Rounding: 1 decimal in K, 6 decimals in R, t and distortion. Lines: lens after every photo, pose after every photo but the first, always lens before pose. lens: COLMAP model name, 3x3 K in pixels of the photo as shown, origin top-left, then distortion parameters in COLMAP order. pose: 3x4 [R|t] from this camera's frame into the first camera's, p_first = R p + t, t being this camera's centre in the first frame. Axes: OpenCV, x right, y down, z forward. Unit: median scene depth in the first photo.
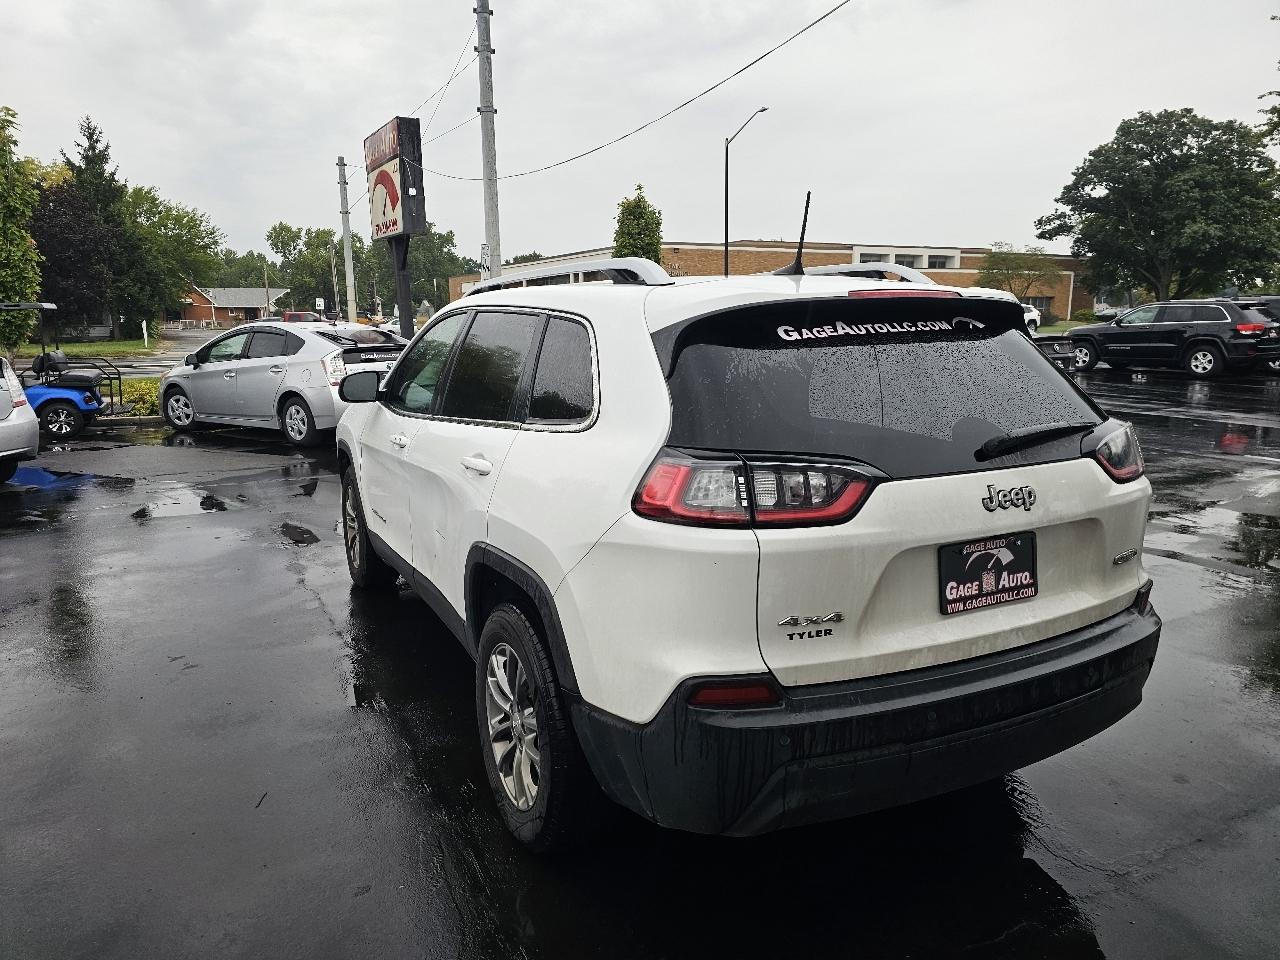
lens RADIAL K [[856.8, 0, 626.5], [0, 856.8, 483.5], [0, 0, 1]] dist [0.058769, -0.049615]
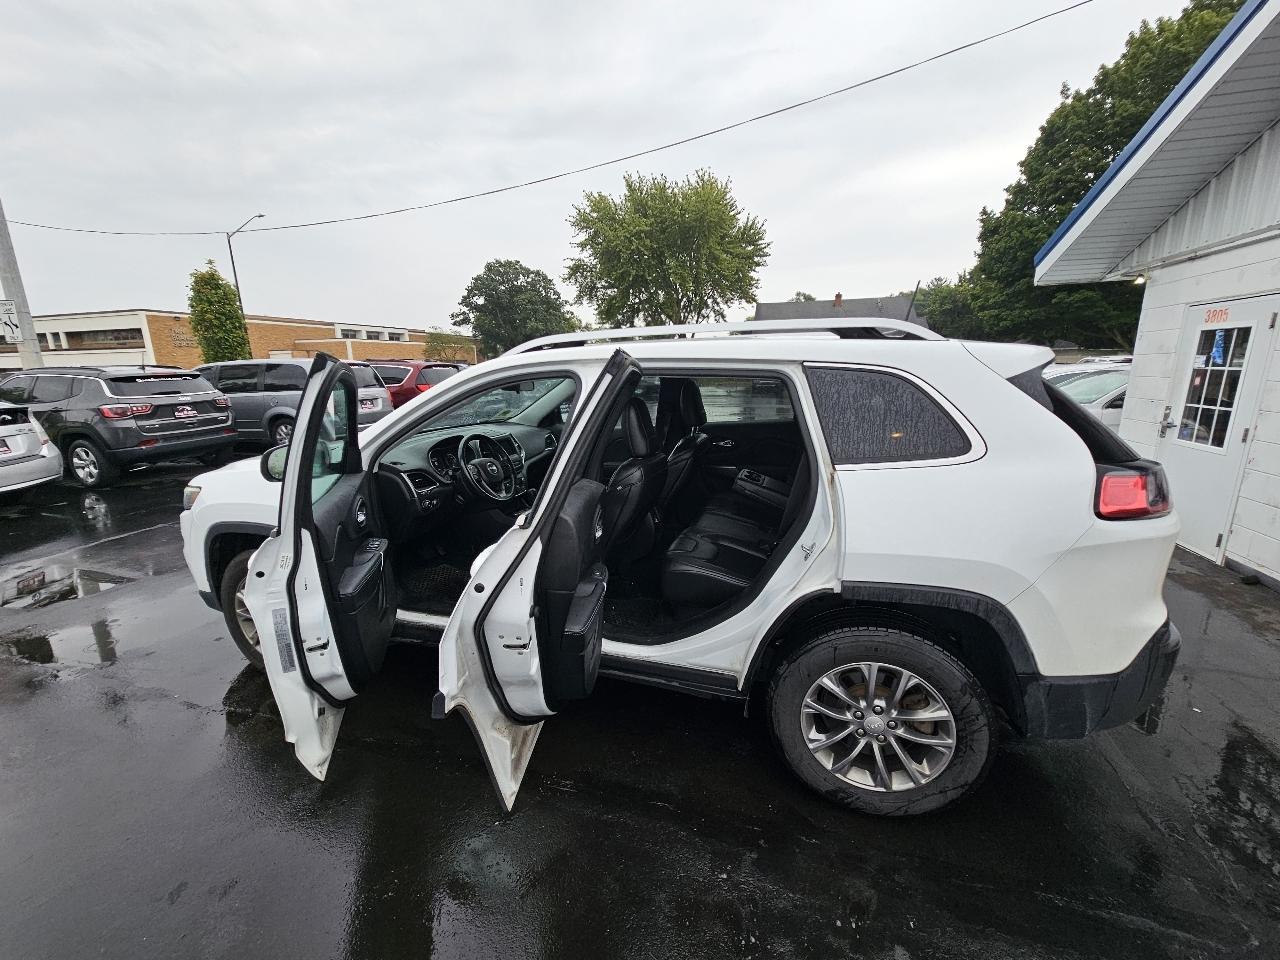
lens RADIAL K [[519.9, 0, 640.1], [0, 519.9, 482.7], [0, 0, 1]] dist [0.004340, -0.001855]
pose [[0.705322, -0.158091, 0.691034, -0.081953], [0.144079, 0.986439, 0.078615, -0.014488], [-0.694091, 0.044115, 0.718534, 0.074992]]
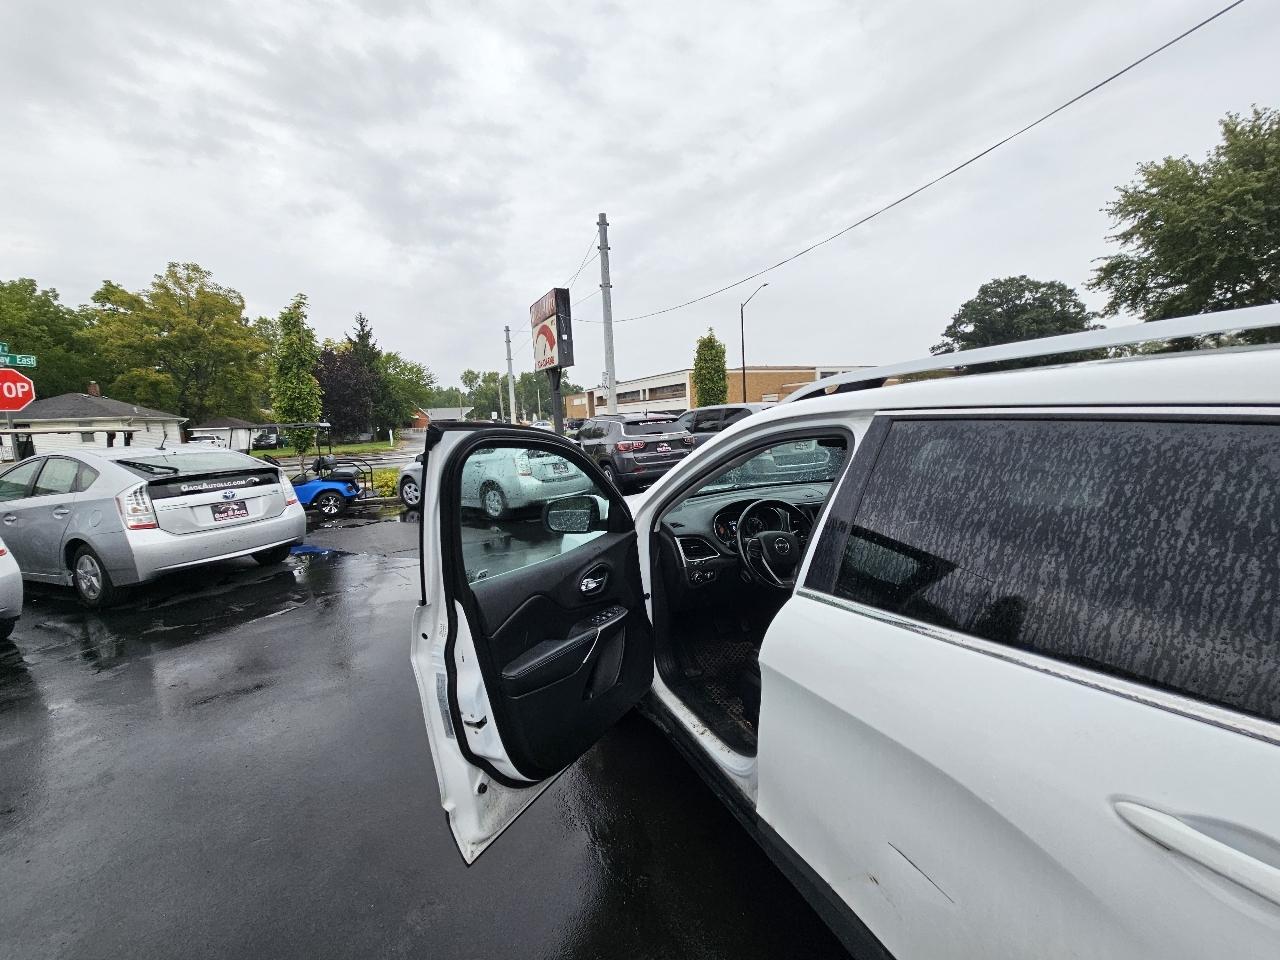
lens RADIAL K [[519.9, 0, 640.5], [0, 519.9, 482.7], [0, 0, 1]] dist [0.004340, -0.001855]
pose [[0.997844, -0.029336, -0.058702, -0.045873], [0.025516, 0.997572, -0.064793, -0.018713], [0.060460, 0.063155, 0.996171, 0.087954]]
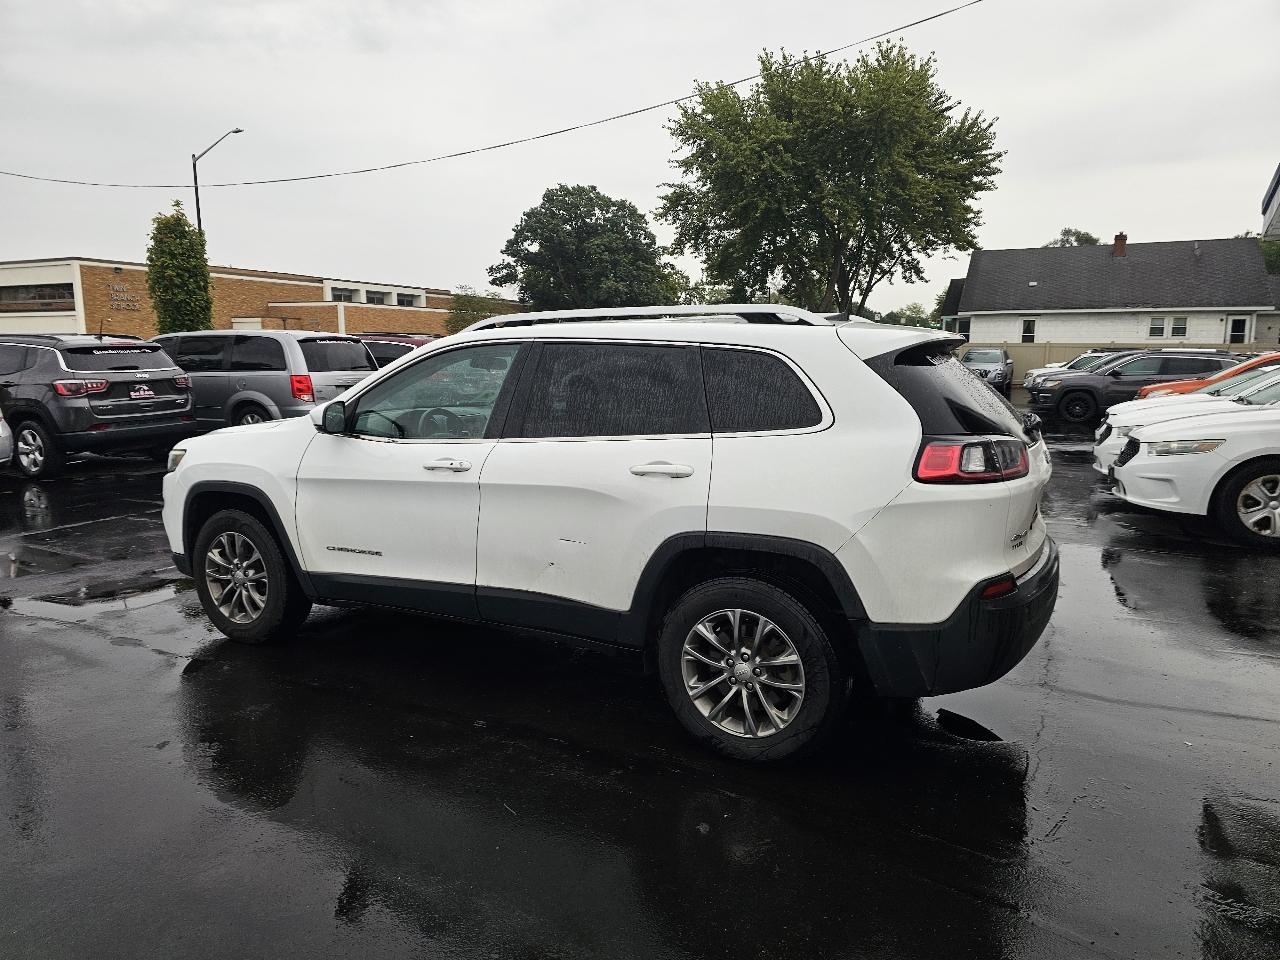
lens RADIAL K [[856.8, 0, 628.0], [0, 856.8, 478.1], [0, 0, 1]] dist [0.058769, -0.049615]
pose [[0.820698, -0.072426, 0.566753, -0.100494], [0.097589, 0.995126, -0.014148, 0.000213], [-0.562966, 0.066920, 0.823767, 0.005463]]
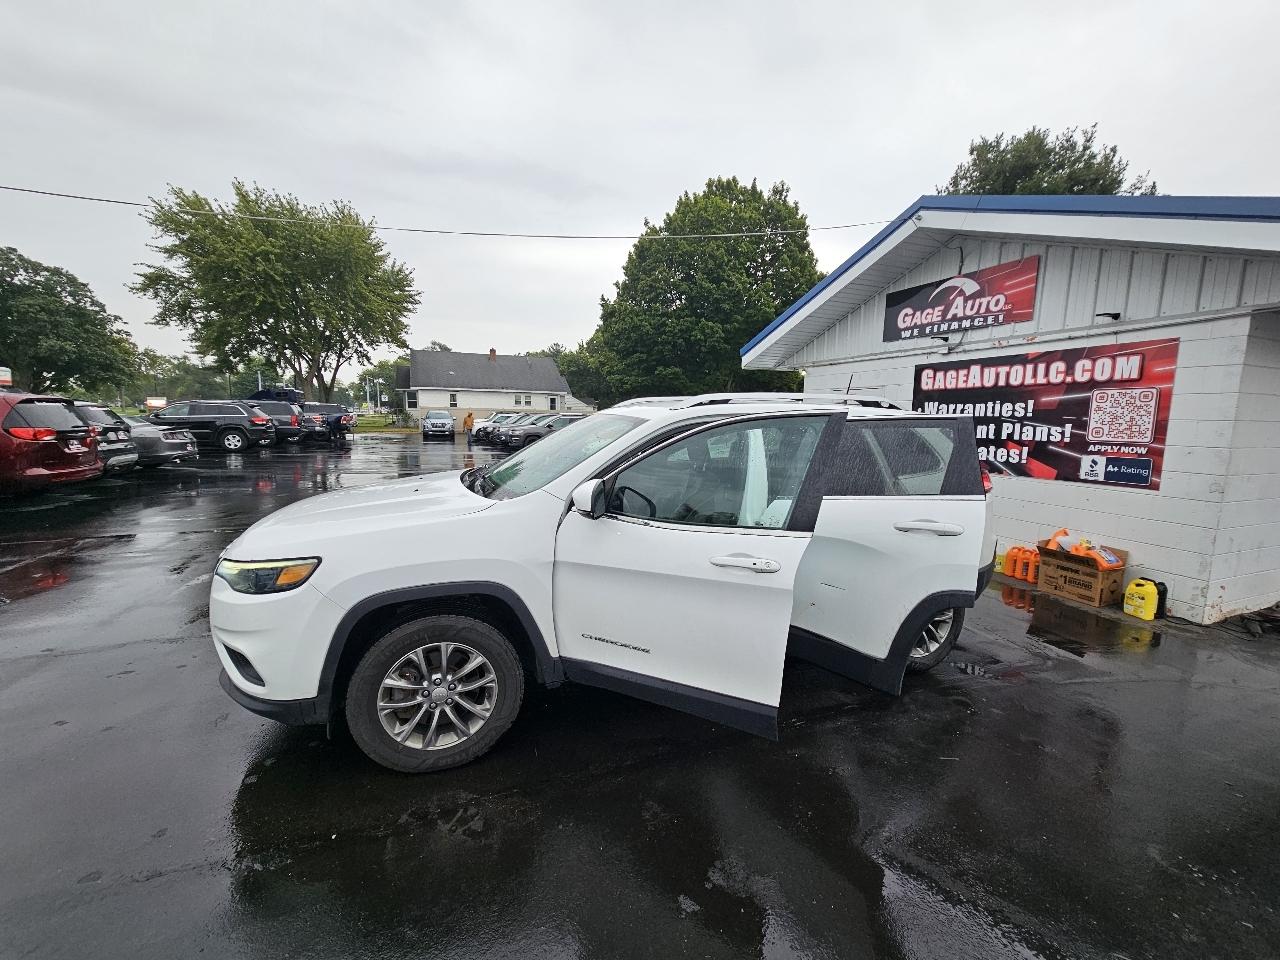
lens RADIAL K [[519.9, 0, 641.9], [0, 519.9, 482.2], [0, 0, 1]] dist [0.004340, -0.001855]
pose [[0.113543, -0.117391, 0.986574, -0.148399], [0.170399, 0.980583, 0.097068, -0.029396], [-0.978812, 0.157090, 0.131341, 0.153351]]
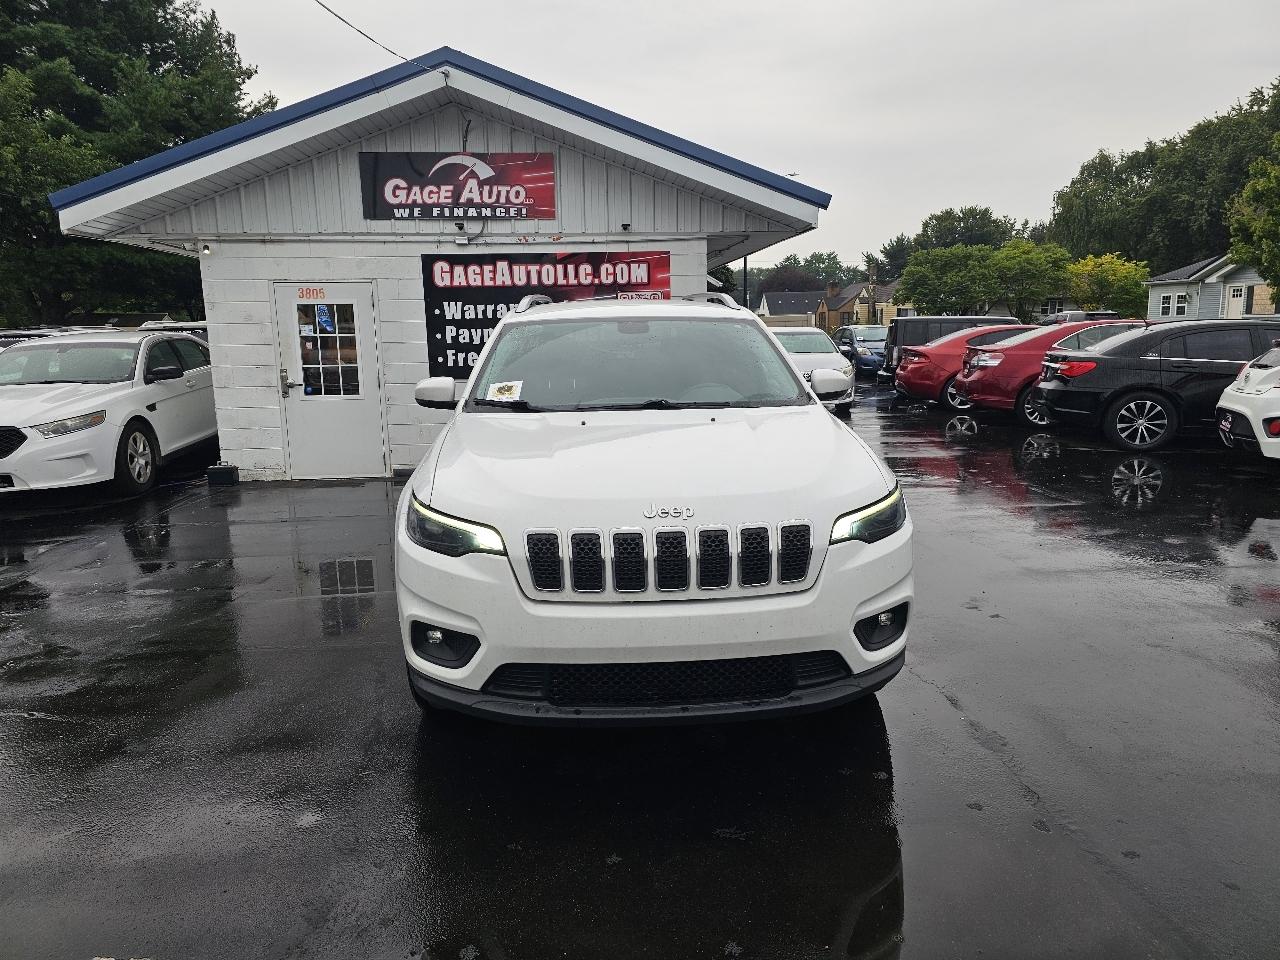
lens RADIAL K [[856.8, 0, 638.3], [0, 856.8, 474.8], [0, 0, 1]] dist [0.058769, -0.049615]
pose [[-0.919603, -0.043823, 0.390396, -0.085018], [0.098701, 0.936109, 0.337577, -0.064874], [-0.380247, 0.348969, -0.856524, 0.343433]]
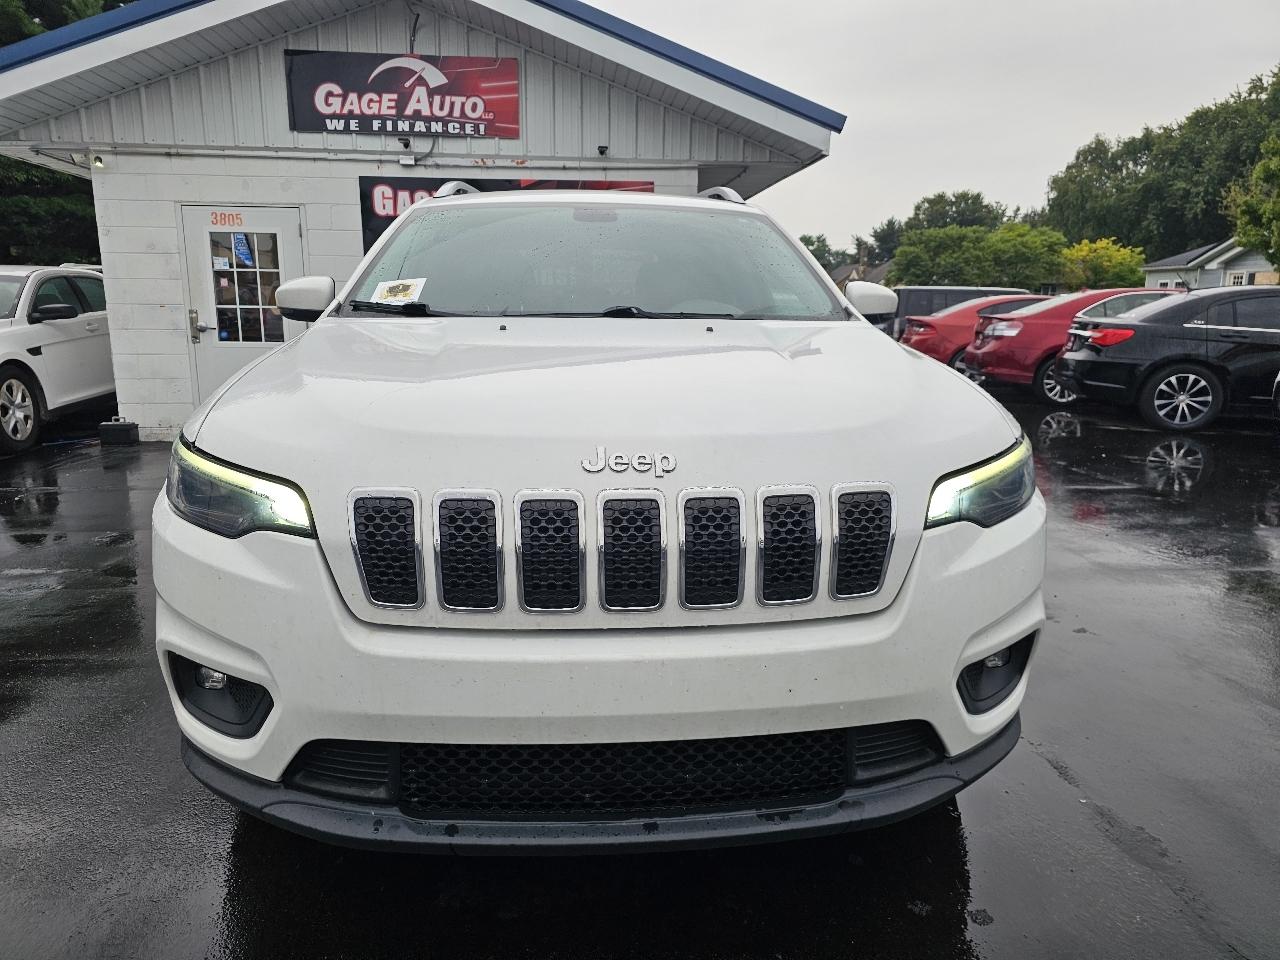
lens RADIAL K [[856.8, 0, 633.1], [0, 856.8, 475.7], [0, 0, 1]] dist [0.058769, -0.049615]
pose [[-0.923908, -0.071507, 0.375873, -0.068163], [0.074218, 0.930228, 0.359399, -0.042928], [-0.375347, 0.359948, -0.854138, 0.299425]]
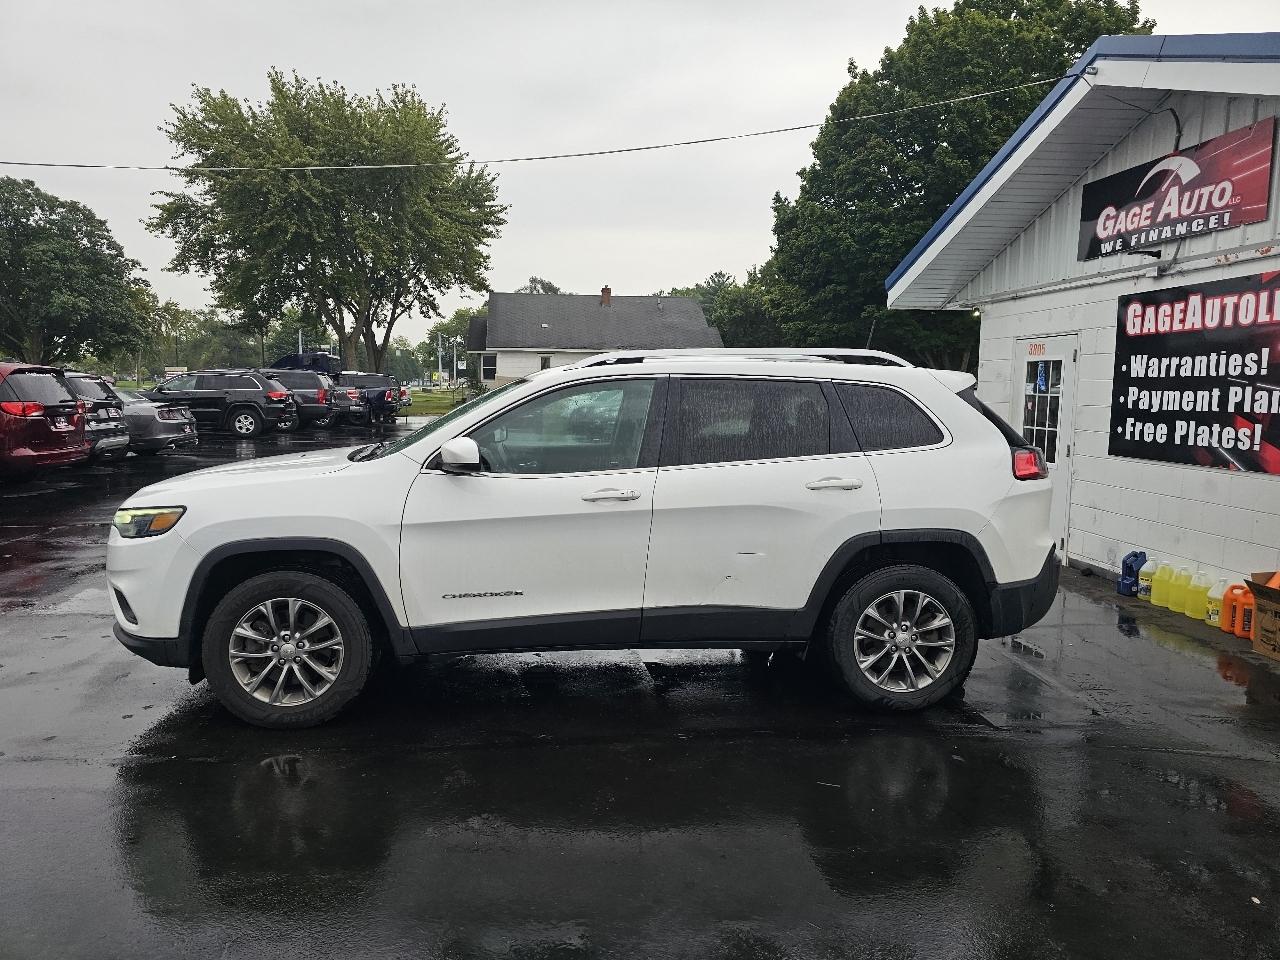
lens RADIAL K [[856.8, 0, 629.1], [0, 856.8, 472.7], [0, 0, 1]] dist [0.058769, -0.049615]
pose [[0.373828, -0.082806, 0.923794, -0.183911], [0.163718, 0.986258, 0.022154, -0.014509], [-0.912934, 0.142959, 0.382248, 0.086257]]
